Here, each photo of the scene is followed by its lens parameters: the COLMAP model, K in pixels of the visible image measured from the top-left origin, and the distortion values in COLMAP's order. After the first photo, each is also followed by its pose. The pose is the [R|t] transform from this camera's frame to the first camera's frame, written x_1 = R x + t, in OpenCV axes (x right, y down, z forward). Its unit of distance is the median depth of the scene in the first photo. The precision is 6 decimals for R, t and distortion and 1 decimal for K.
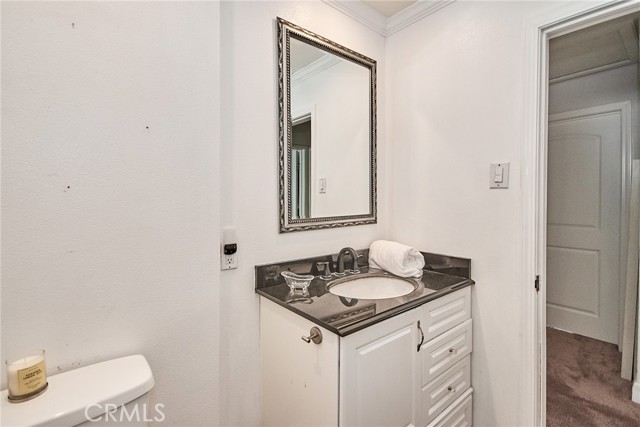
lens RADIAL K [[278.5, 0, 317.6], [0, 278.5, 213.5], [0, 0, 1]] dist [0.001294, -0.000058]
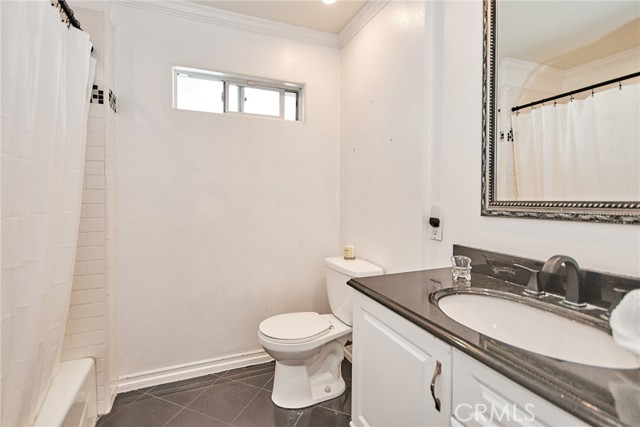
lens RADIAL K [[278.5, 0, 317.6], [0, 278.5, 213.5], [0, 0, 1]] dist [0.001294, -0.000058]
pose [[-0.234005, 0.089296, -0.968126, 0.815036], [-0.007521, 0.995577, 0.093646, -0.014384], [0.972206, 0.029195, -0.232299, 0.686296]]
